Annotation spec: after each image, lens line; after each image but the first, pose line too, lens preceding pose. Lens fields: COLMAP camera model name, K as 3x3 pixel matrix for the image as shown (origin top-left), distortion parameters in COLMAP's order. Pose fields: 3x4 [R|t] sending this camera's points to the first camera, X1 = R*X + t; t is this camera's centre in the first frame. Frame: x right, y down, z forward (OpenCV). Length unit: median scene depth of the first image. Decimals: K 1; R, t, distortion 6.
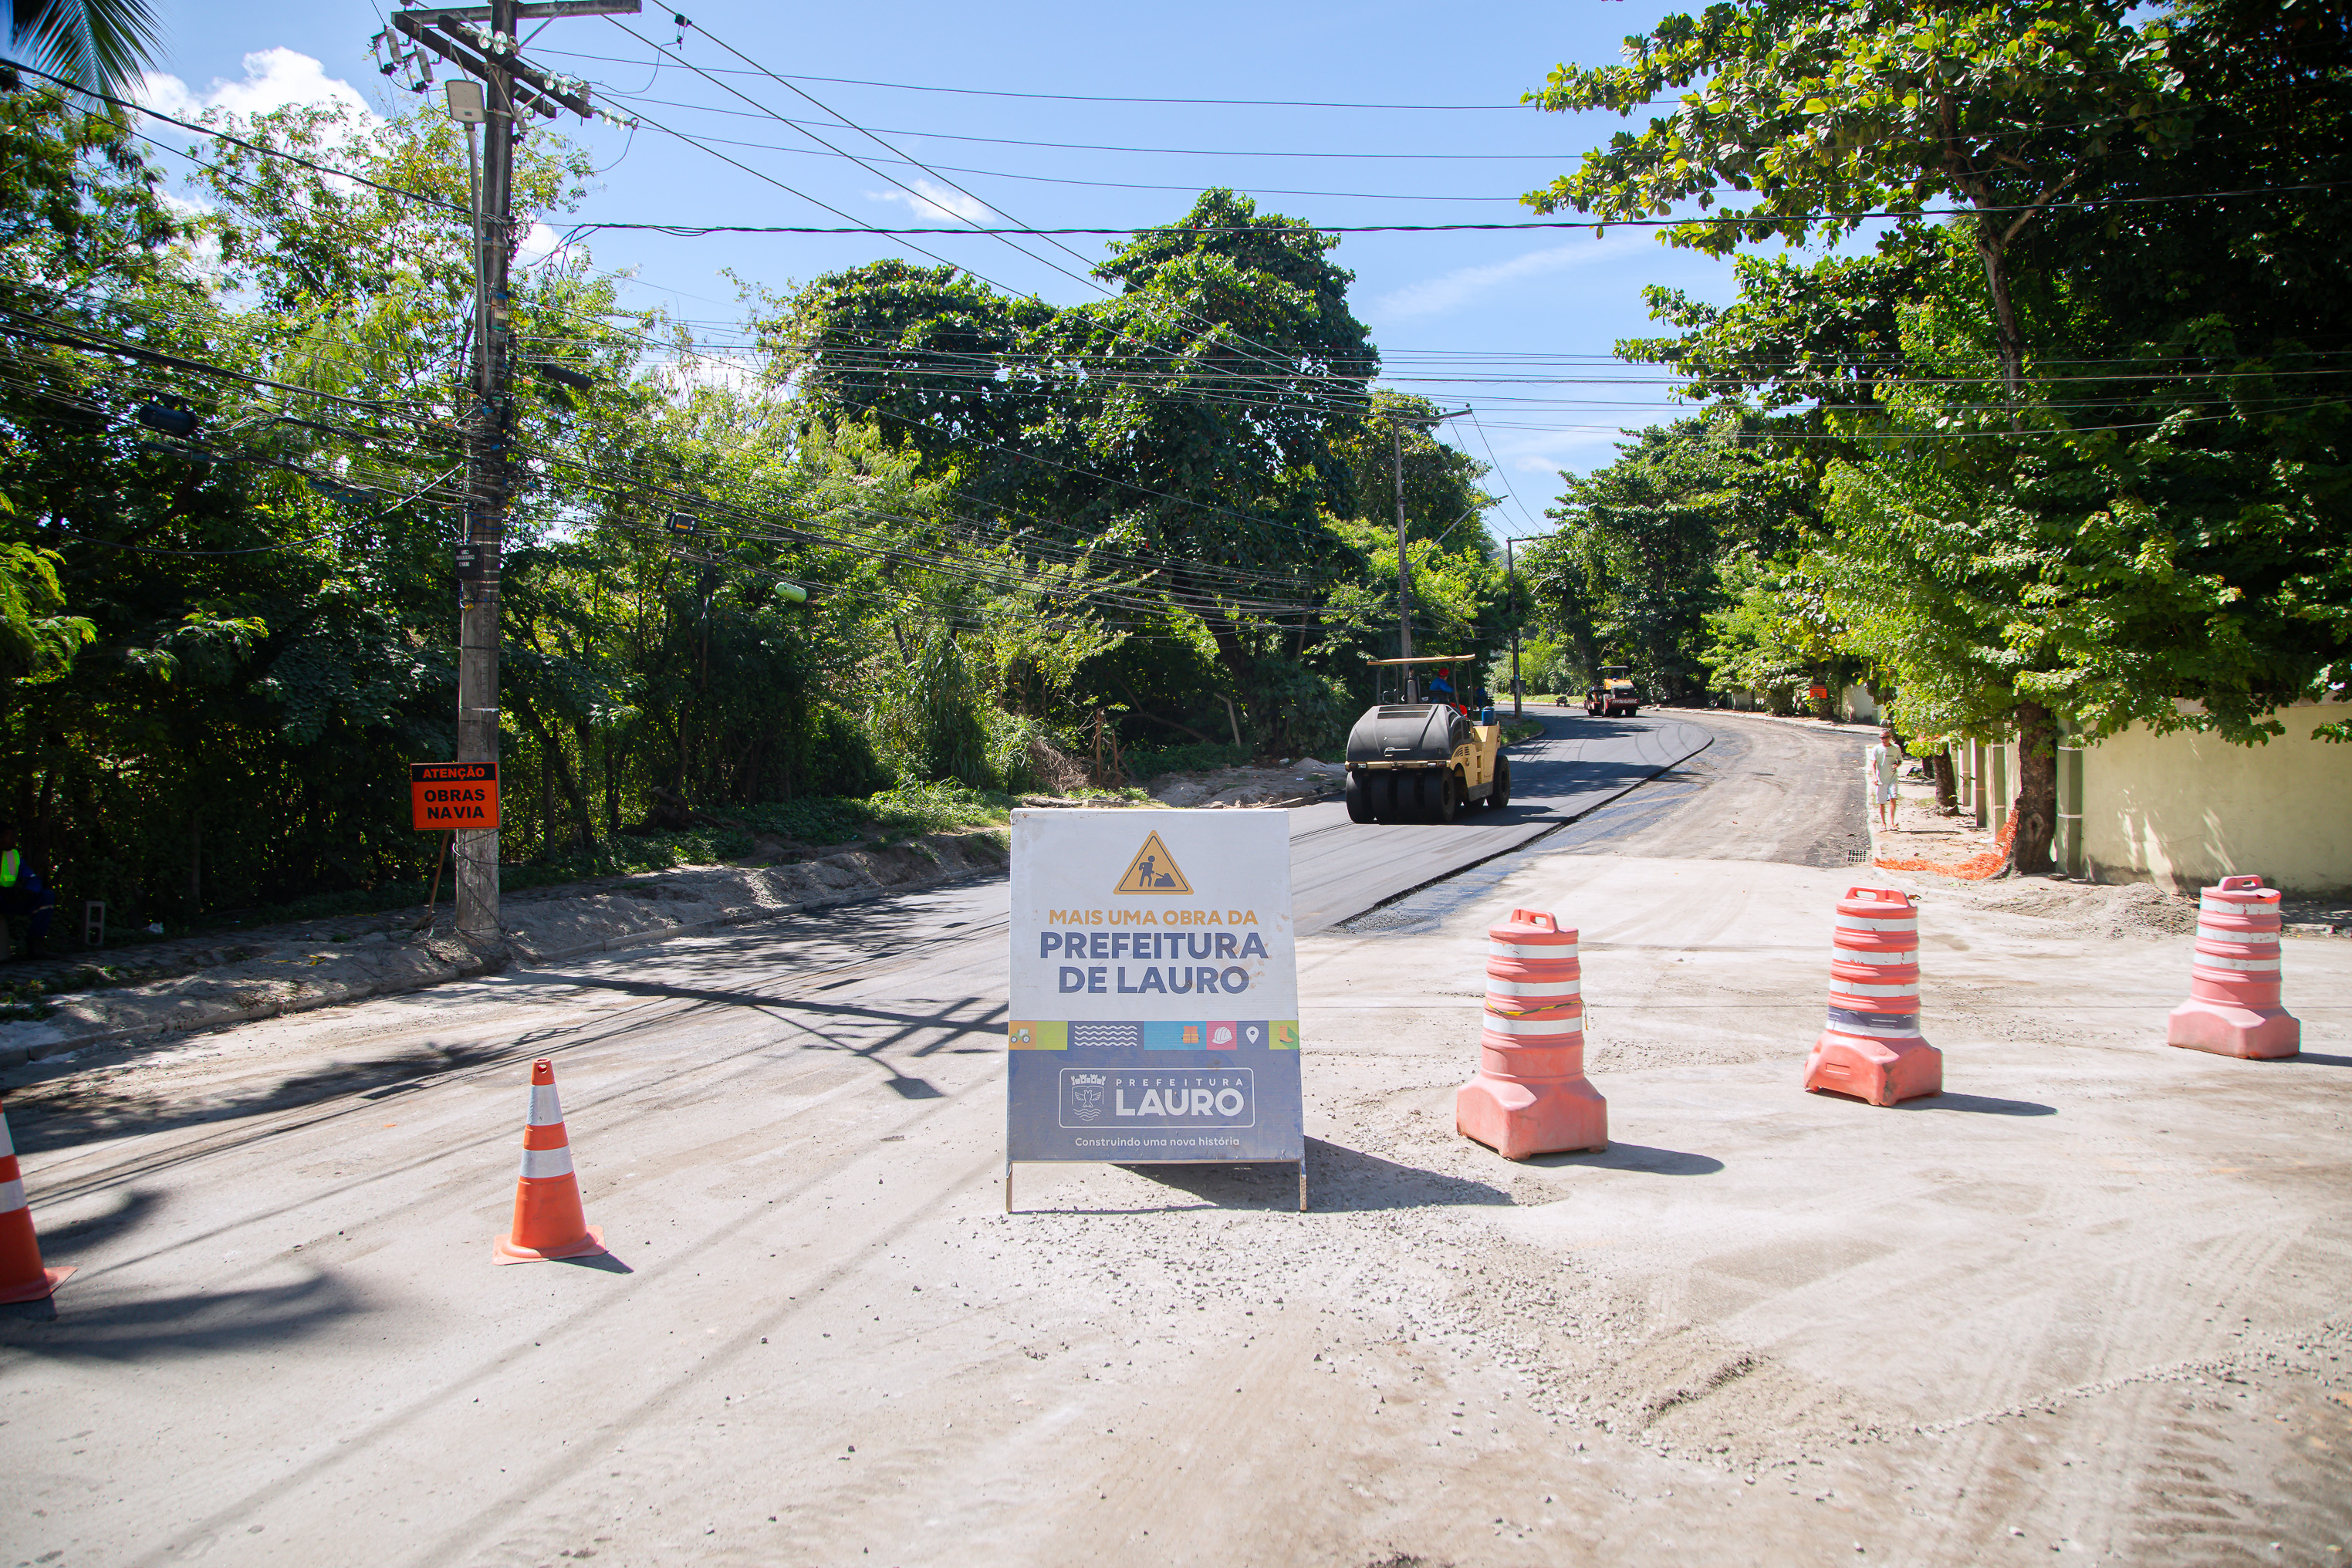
lens RADIAL K [[1615.4, 0, 1203.0], [0, 1615.4, 824.8], [0, 0, 1]] dist [-0.130772, 0.071492]
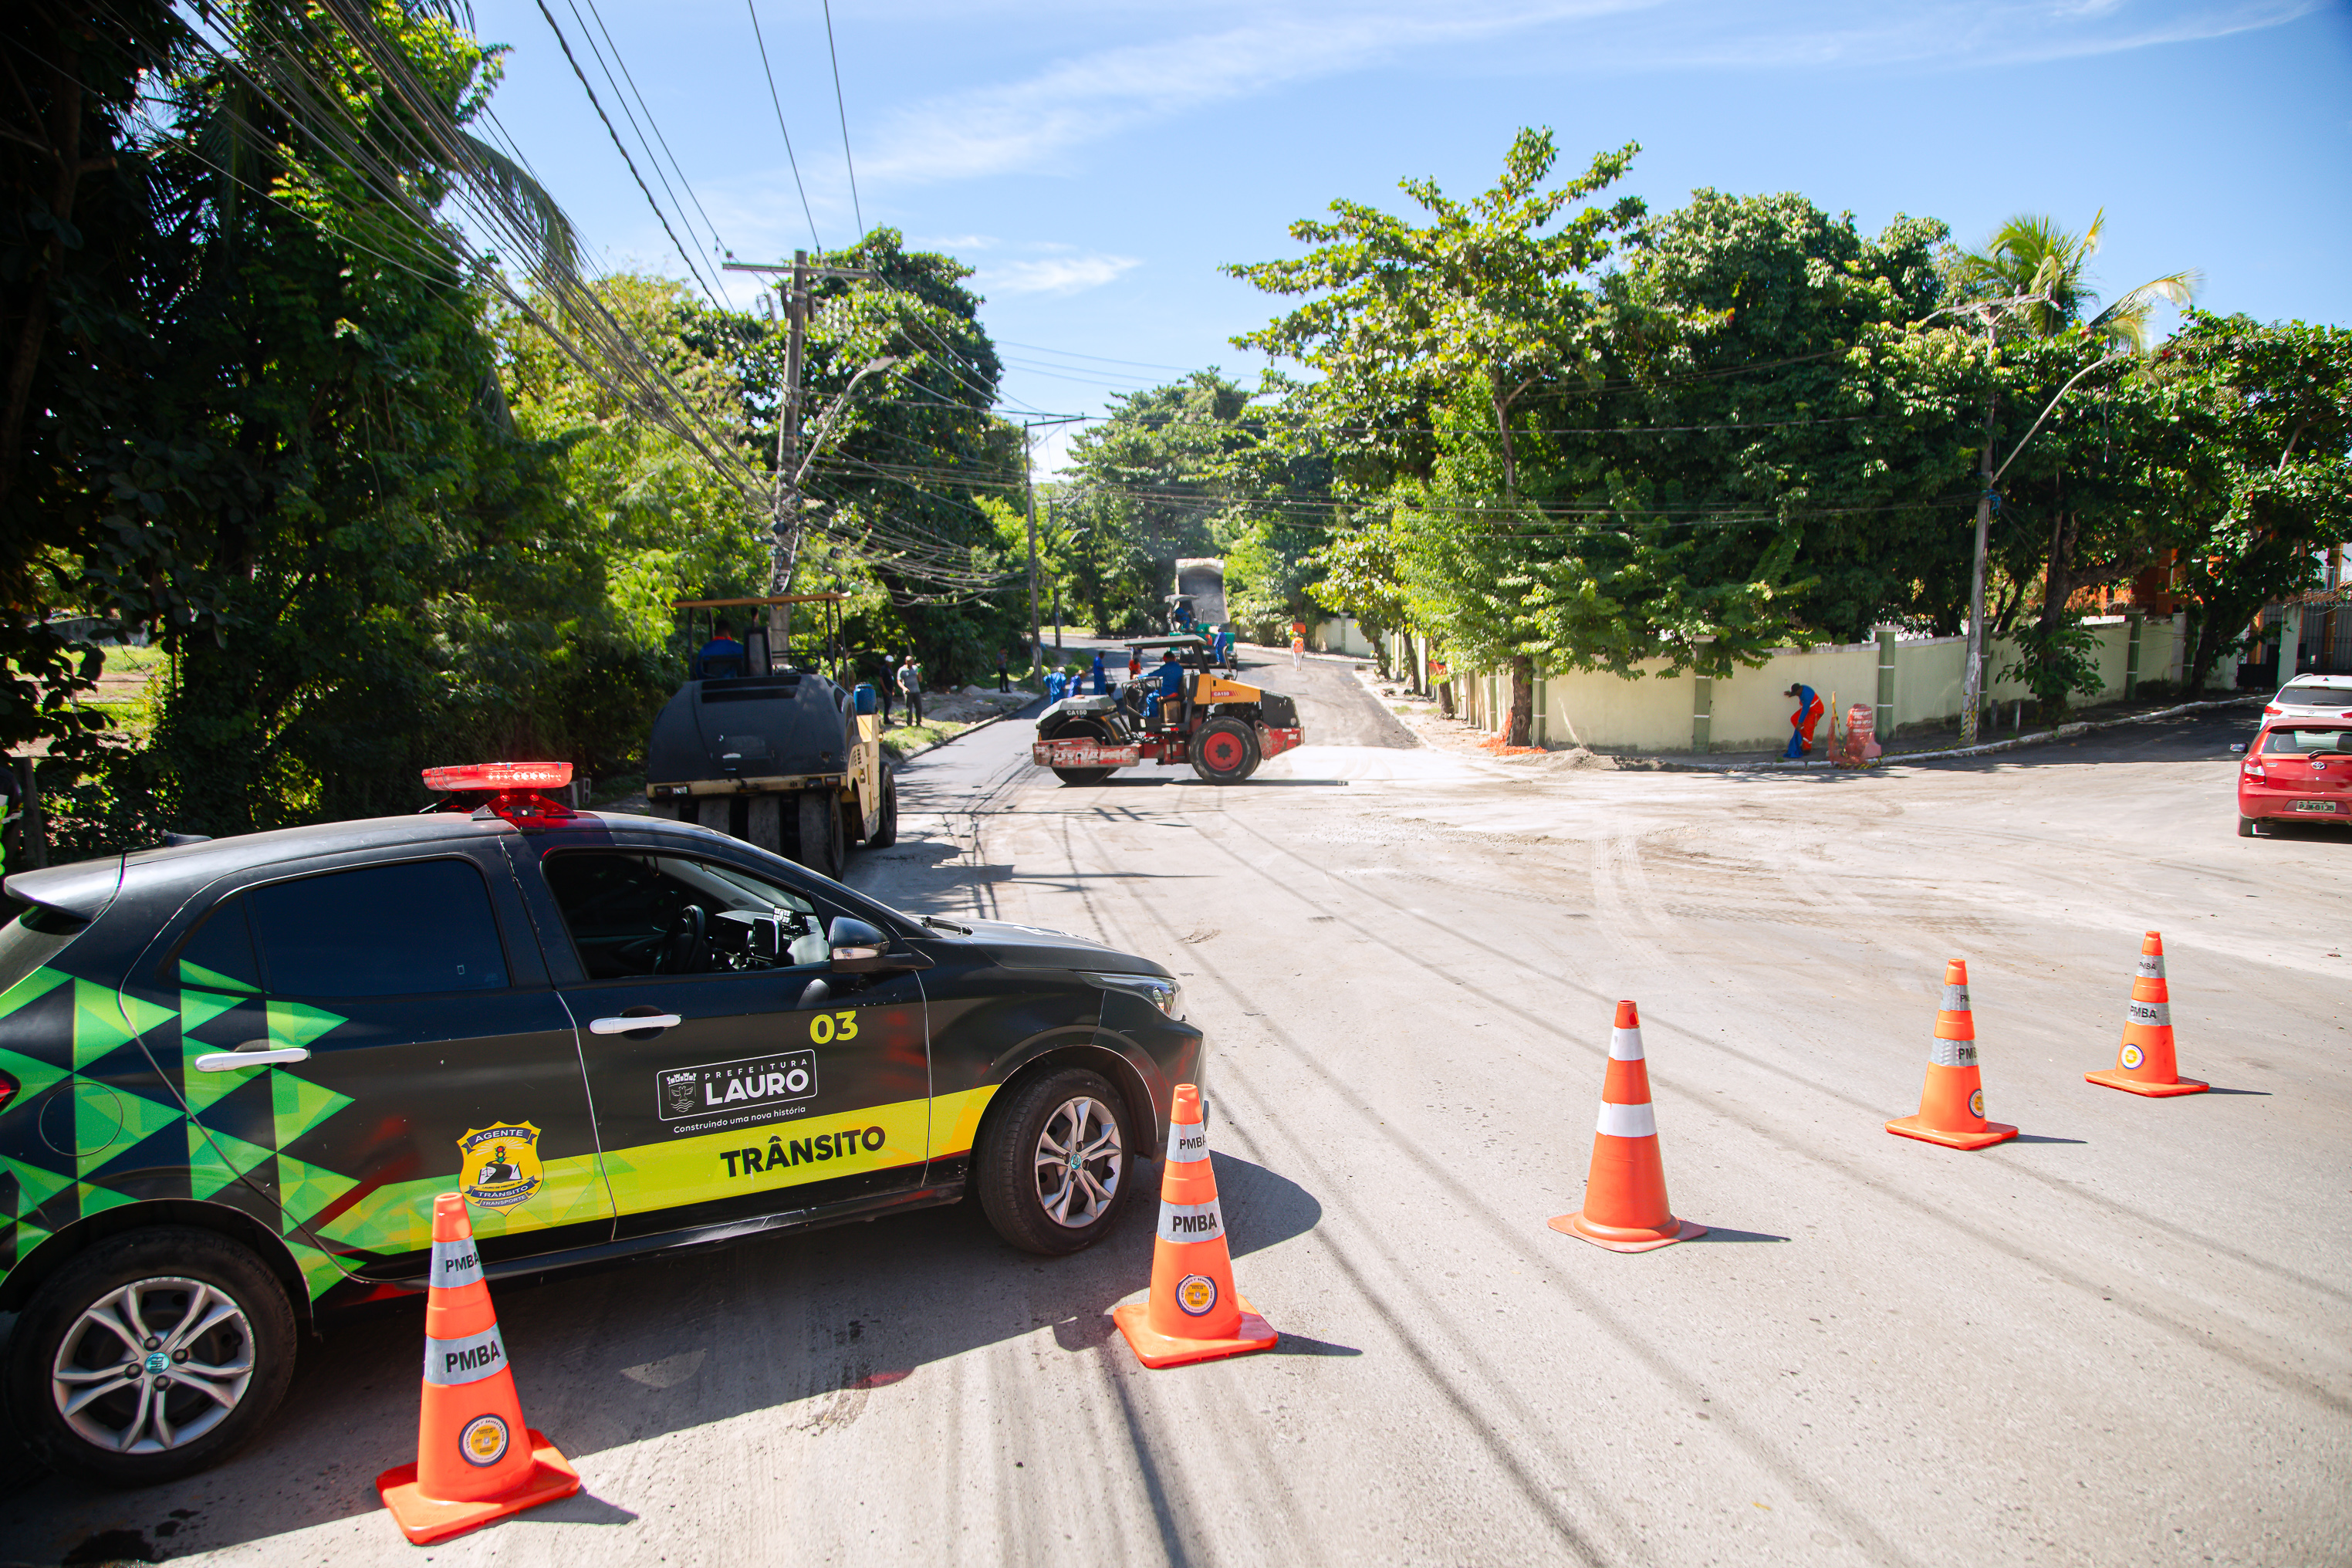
lens RADIAL K [[1615.4, 0, 1203.0], [0, 1615.4, 824.8], [0, 0, 1]] dist [-0.130772, 0.071492]
pose [[0.938016, -0.035230, 0.344796, -0.246920], [0.018712, 0.998517, 0.051119, 0.009416], [-0.346085, -0.041498, 0.937285, -0.335113]]
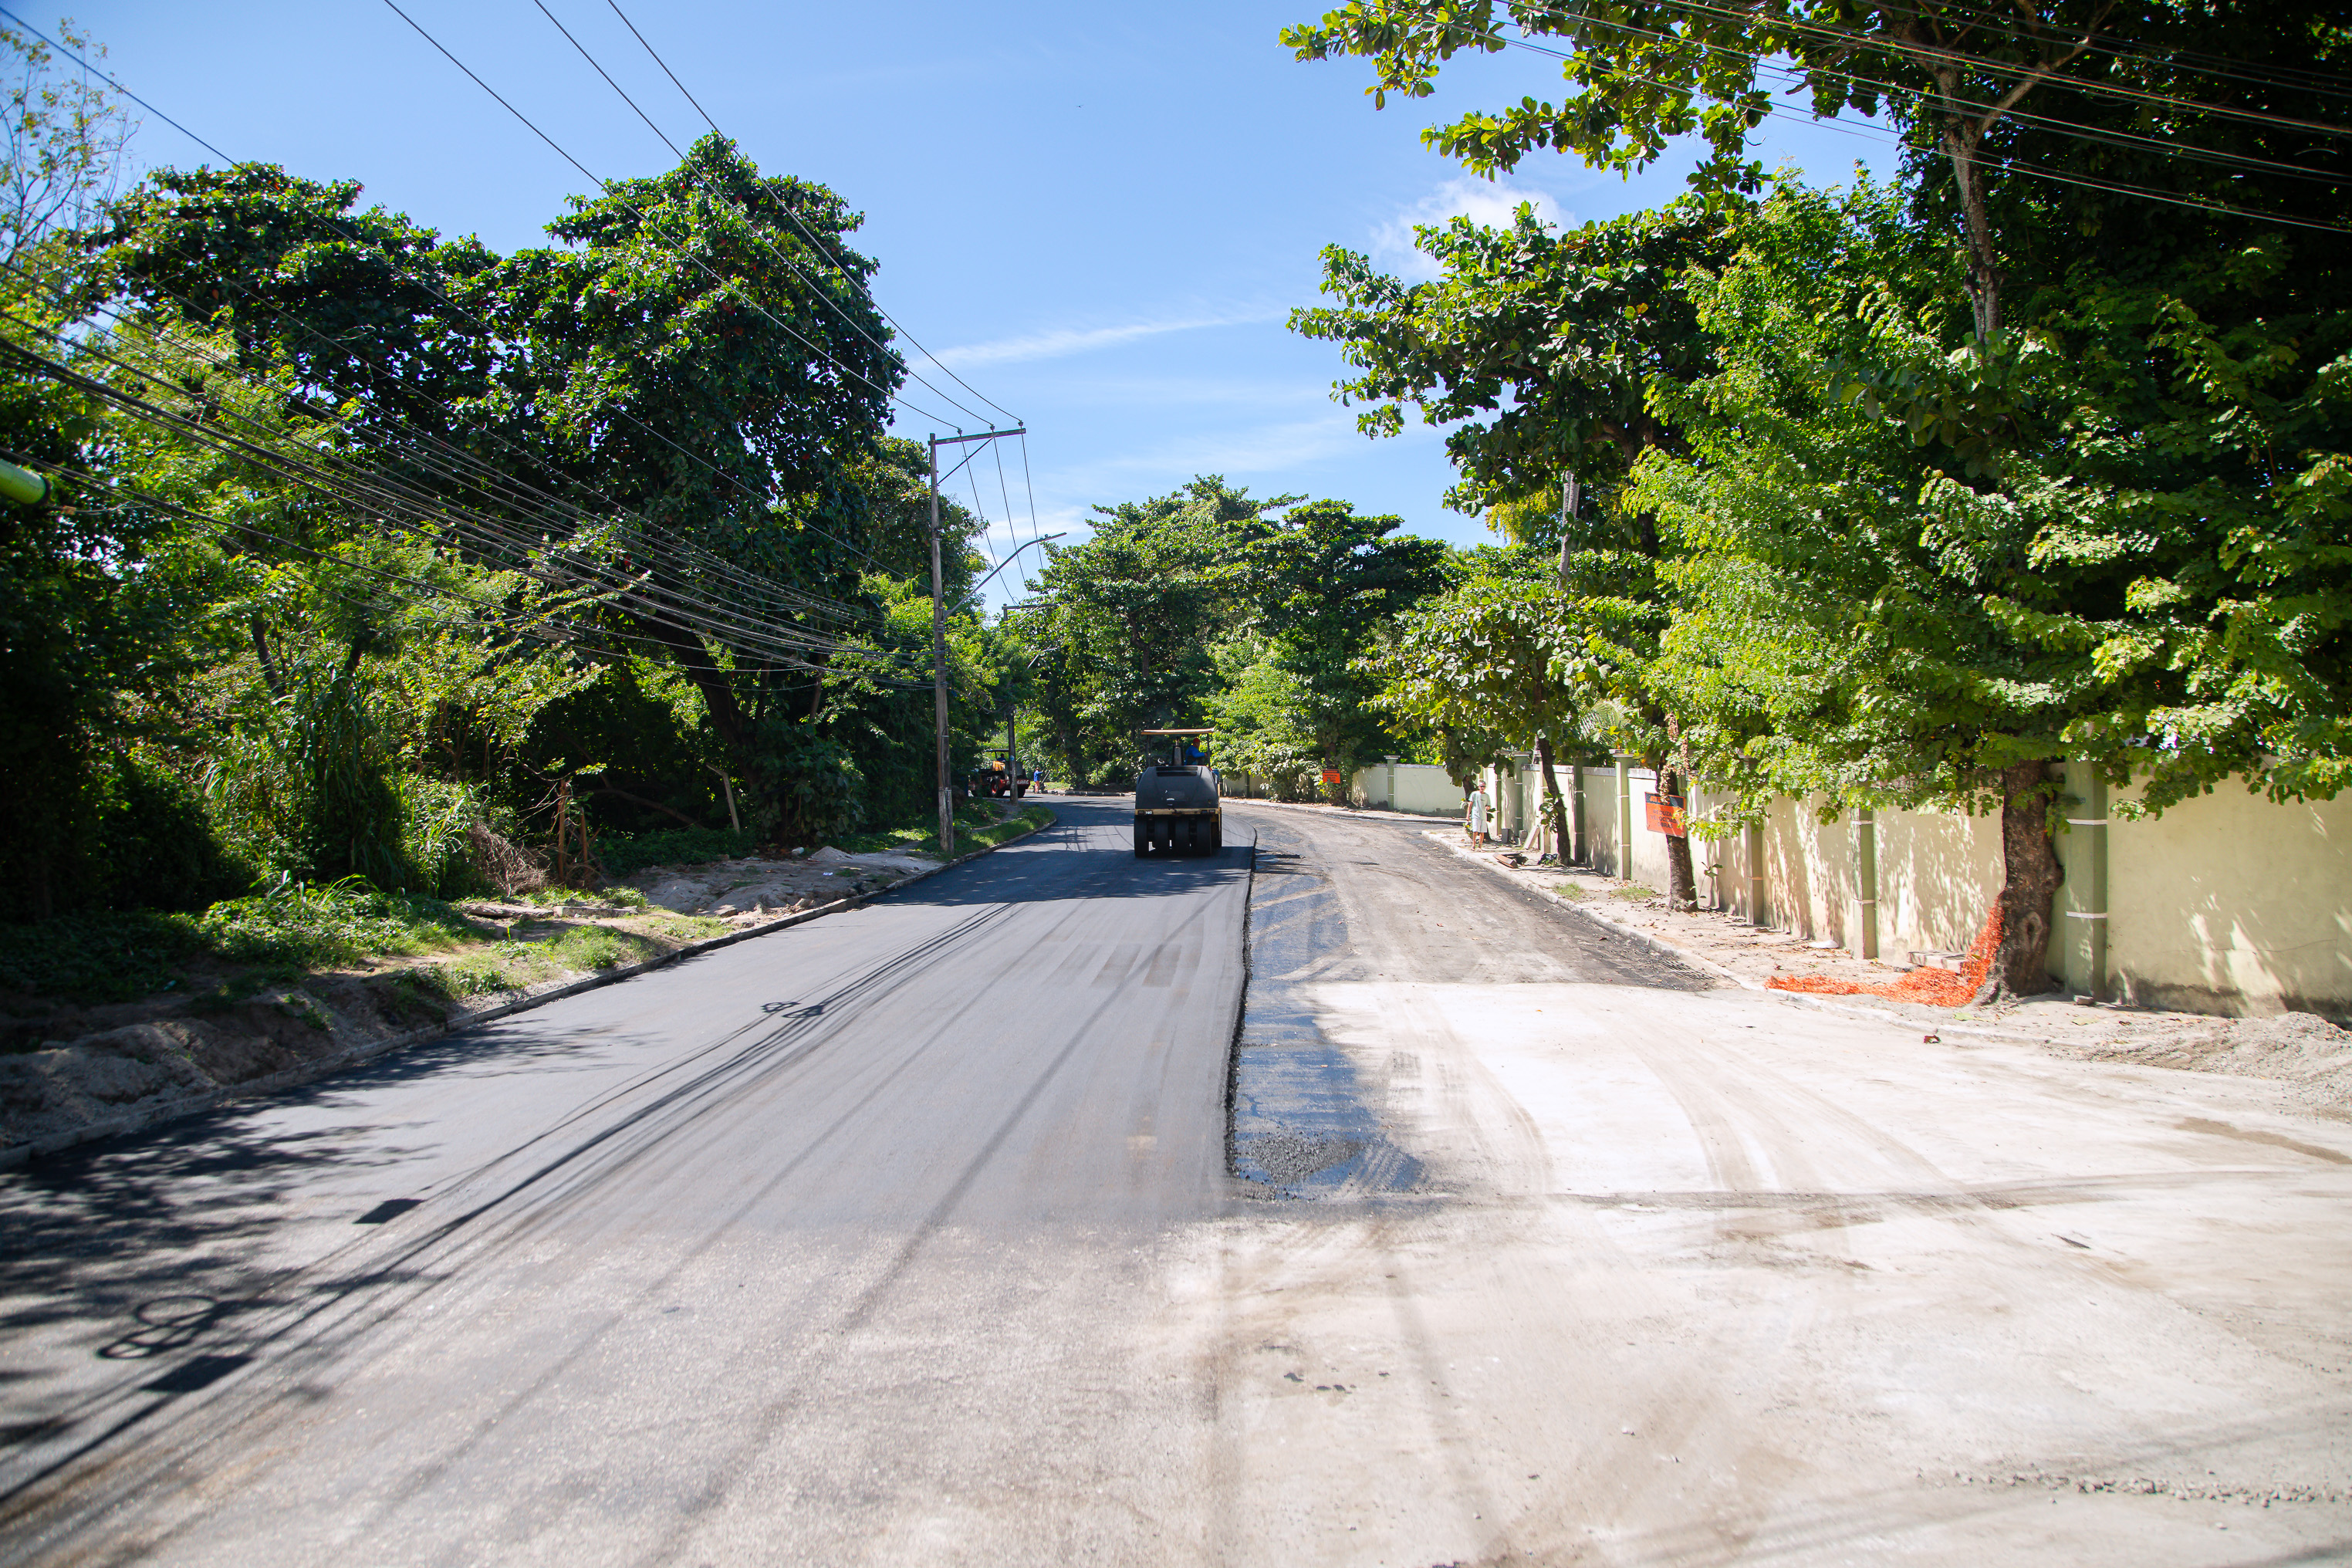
lens RADIAL K [[1615.4, 0, 1203.0], [0, 1615.4, 824.8], [0, 0, 1]] dist [-0.130772, 0.071492]
pose [[0.937251, 0.002496, 0.348647, -0.042713], [0.017247, 0.998418, -0.053513, -0.008108], [-0.348229, 0.056168, 0.935725, 0.233711]]
